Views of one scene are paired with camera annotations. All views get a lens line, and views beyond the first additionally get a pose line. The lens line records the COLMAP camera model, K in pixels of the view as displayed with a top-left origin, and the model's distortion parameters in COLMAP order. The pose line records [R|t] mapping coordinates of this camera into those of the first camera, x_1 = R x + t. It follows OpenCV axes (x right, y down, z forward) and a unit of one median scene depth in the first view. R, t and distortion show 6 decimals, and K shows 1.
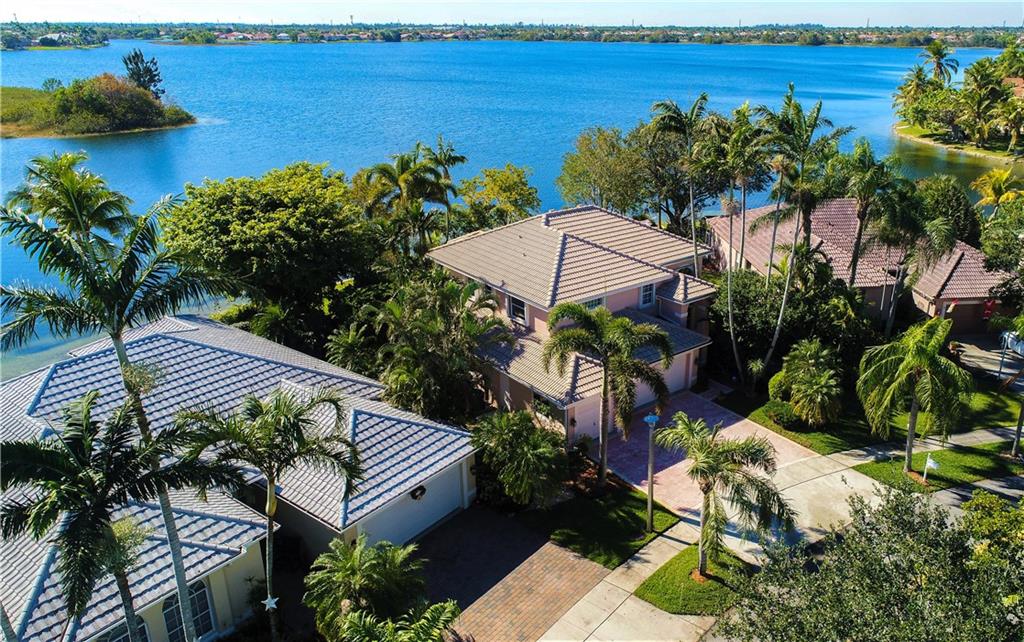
lens RADIAL K [[766.2, 0, 518.5], [0, 766.2, 317.6], [0, 0, 1]] dist [-0.001543, 0.000891]
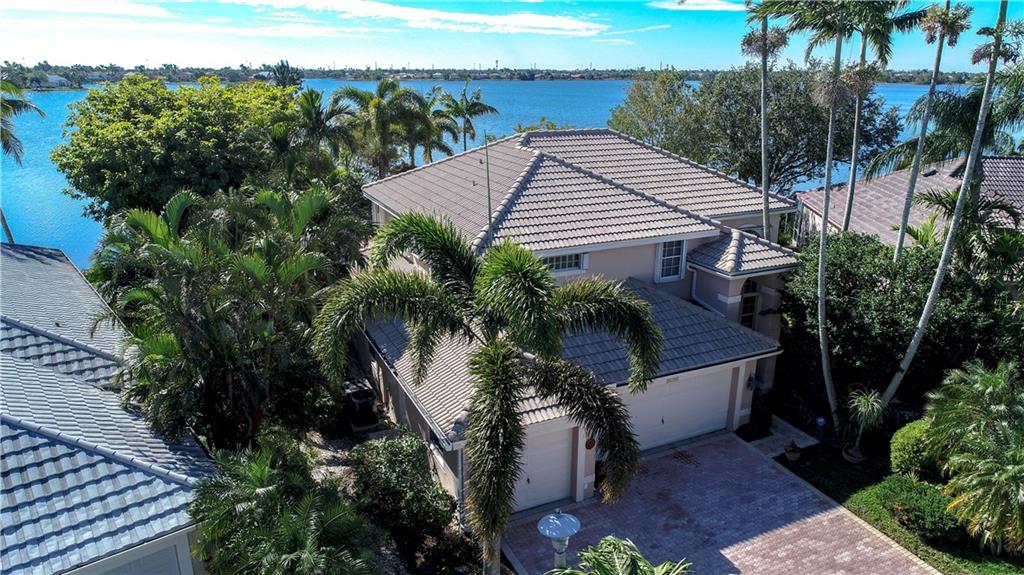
lens RADIAL K [[640.9, 0, 504.0], [0, 640.9, 291.3], [0, 0, 1]] dist [-0.000096, 0.001039]
pose [[0.977005, 0.078283, -0.198326, 0.143137], [-0.088928, 0.995006, -0.045339, 0.027573], [0.193786, 0.061933, 0.979087, 0.498972]]
